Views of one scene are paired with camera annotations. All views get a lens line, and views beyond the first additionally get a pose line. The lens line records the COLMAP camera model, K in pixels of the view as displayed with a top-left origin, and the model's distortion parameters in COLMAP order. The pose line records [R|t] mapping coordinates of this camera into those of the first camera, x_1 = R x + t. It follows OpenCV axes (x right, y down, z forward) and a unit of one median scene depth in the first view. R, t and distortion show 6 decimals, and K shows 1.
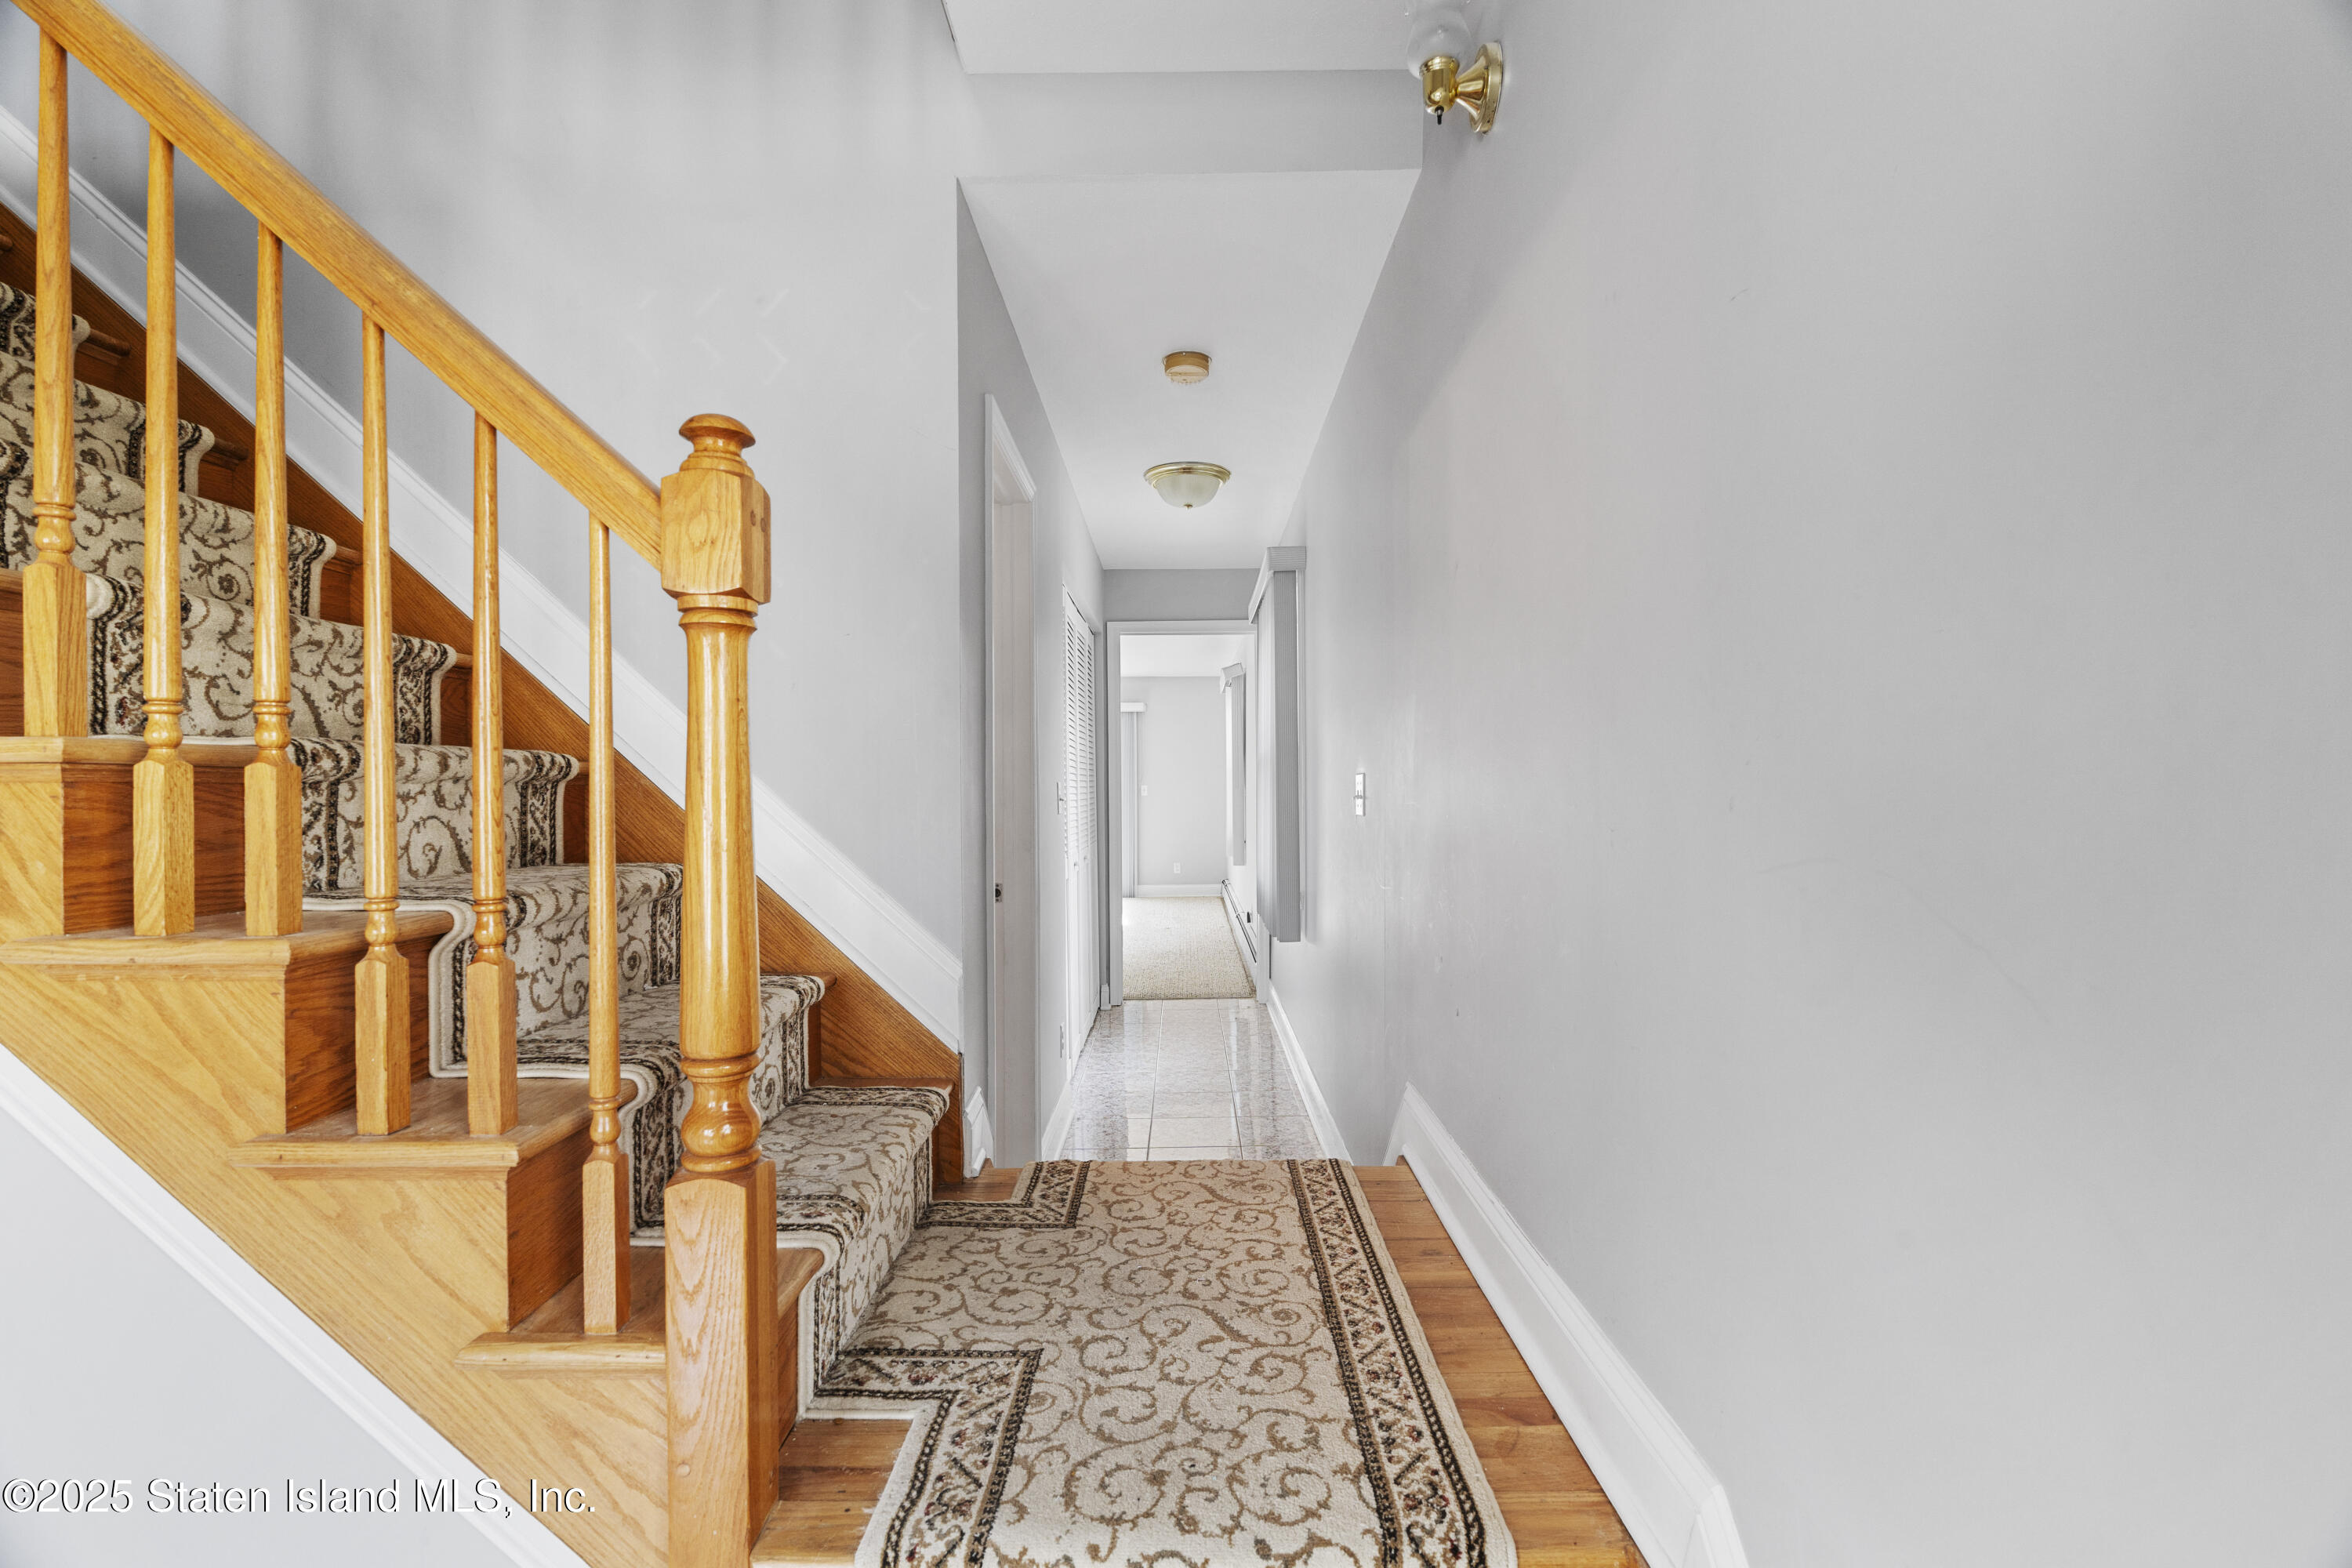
lens RADIAL K [[1054.6, 0, 1174.2], [0, 1054.6, 783.1], [0, 0, 1]] dist [-0.005885, 0.000671]
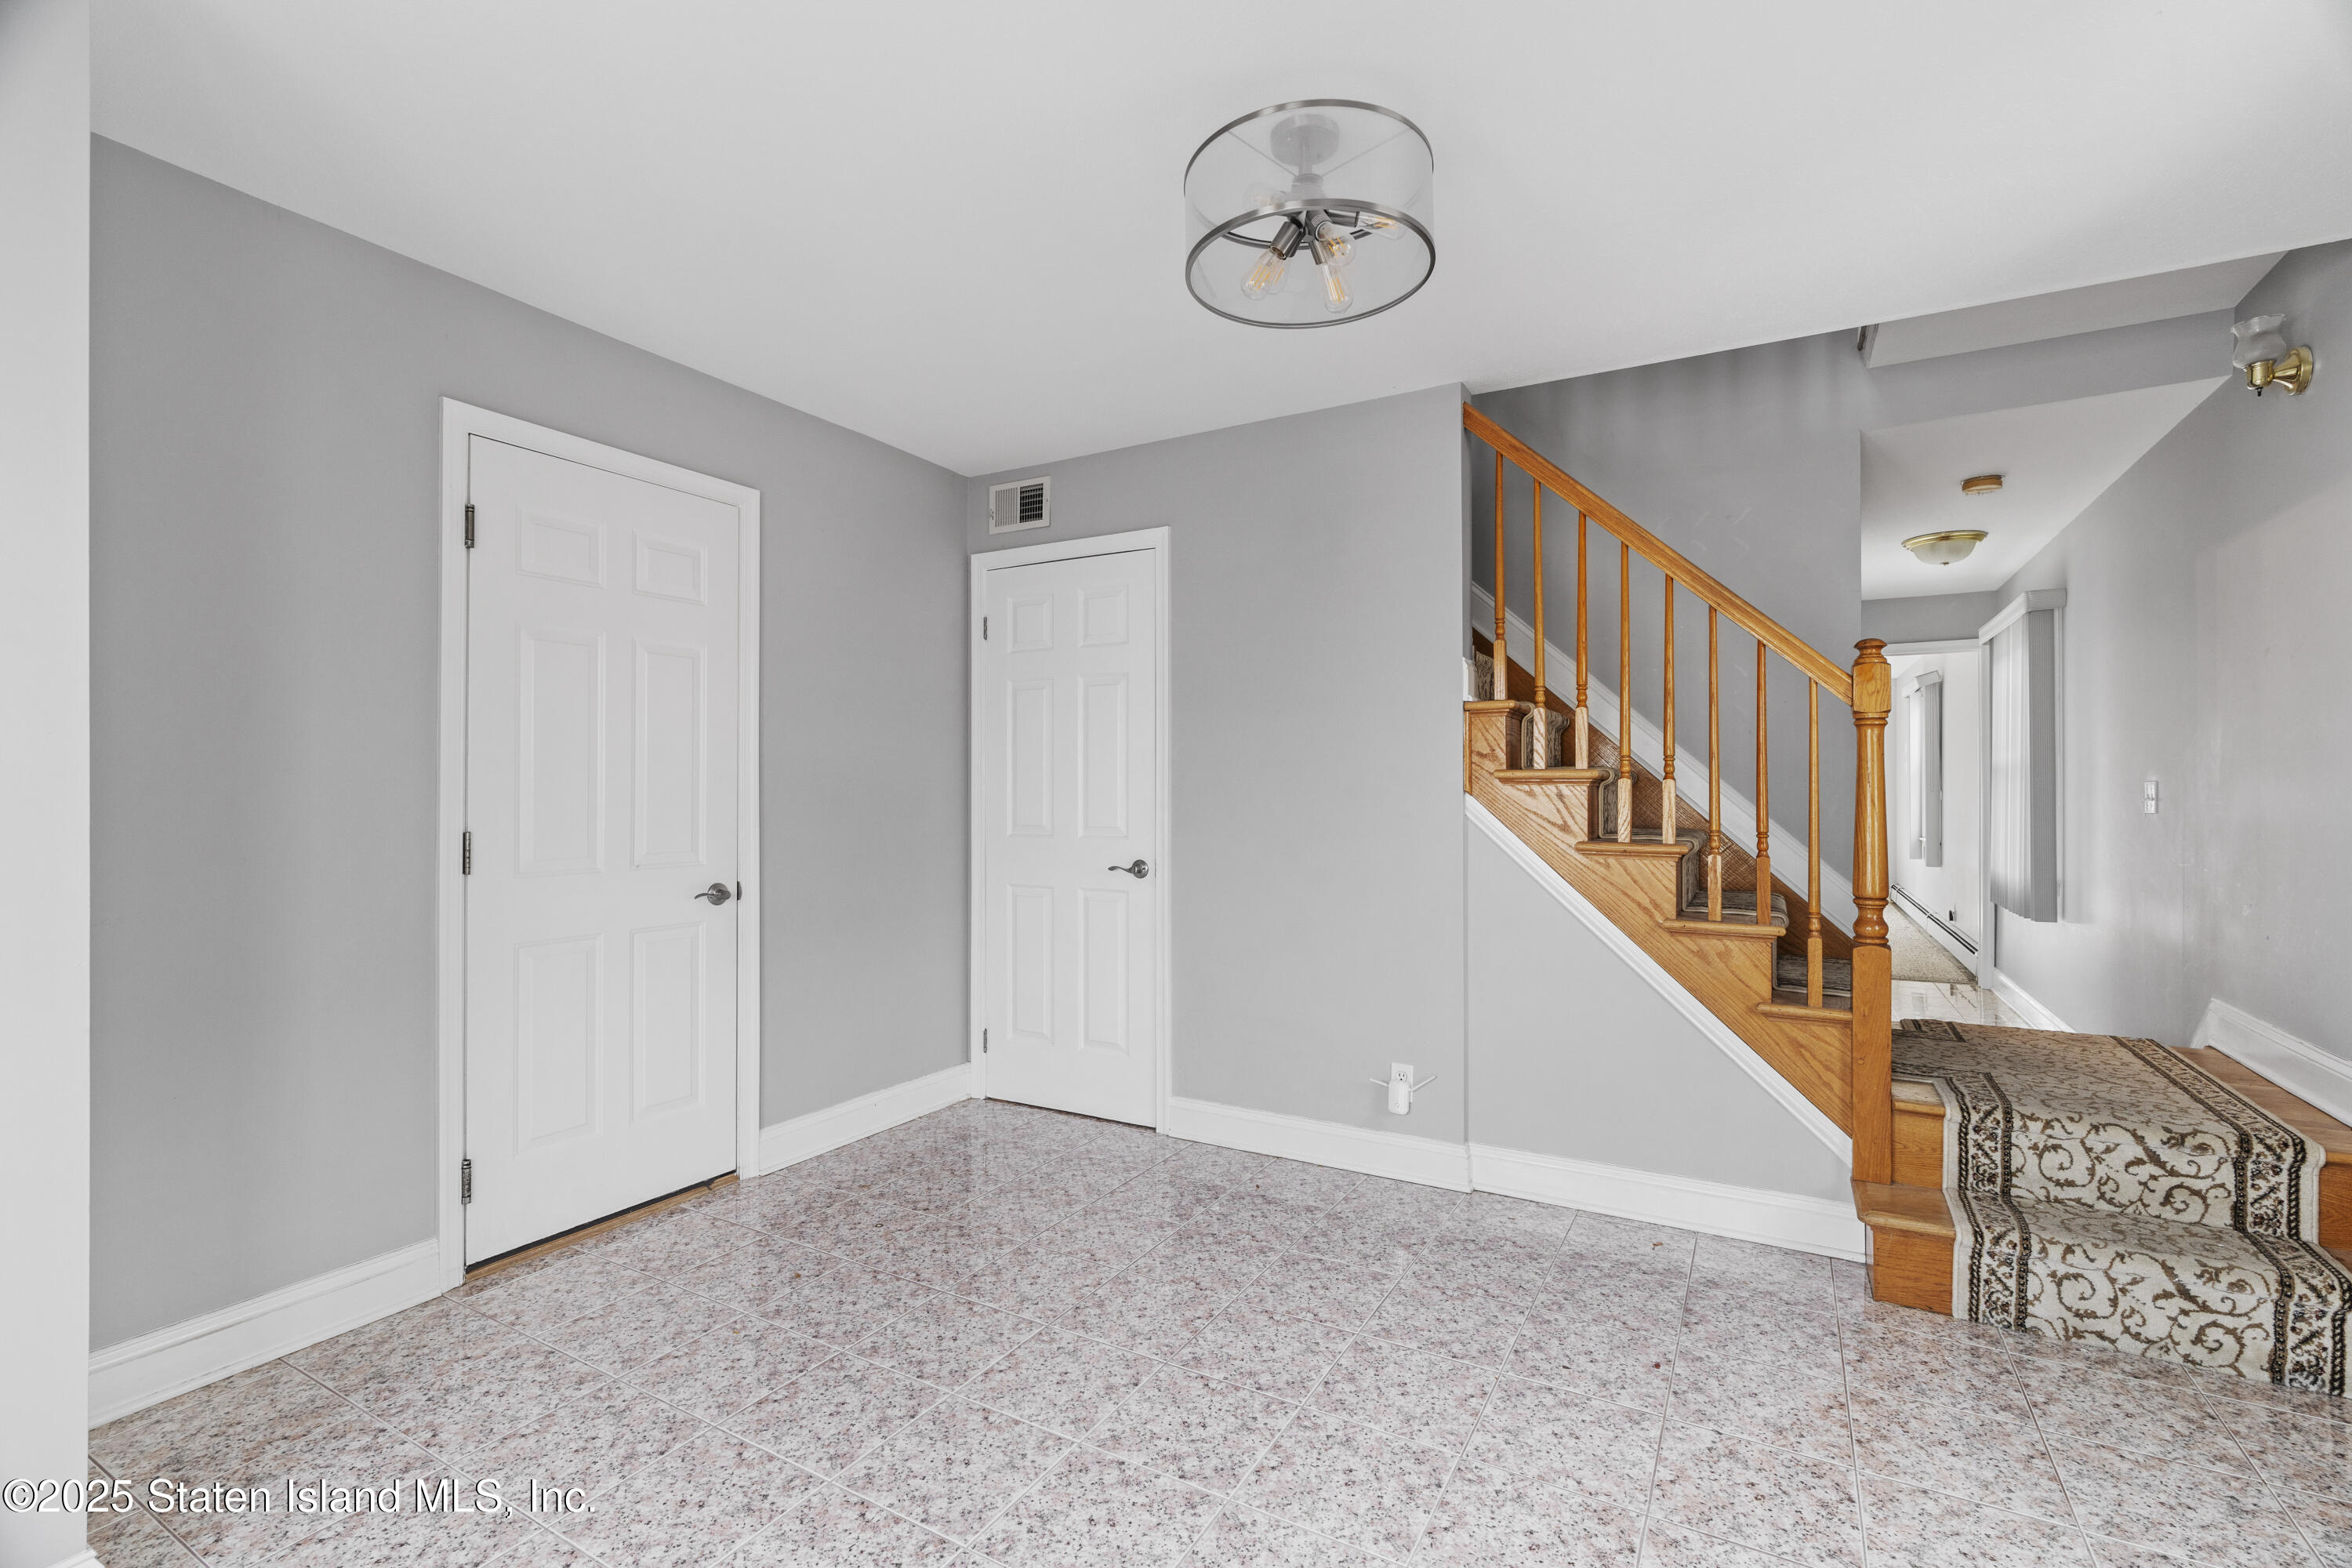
lens RADIAL K [[1054.6, 0, 1166.9], [0, 1054.6, 786.3], [0, 0, 1]] dist [-0.005885, 0.000671]
pose [[0.872156, 0.004158, -0.489210, -0.663528], [-0.004355, 0.999990, 0.000734, 0.002420], [0.489208, 0.001491, 0.872166, -1.940519]]
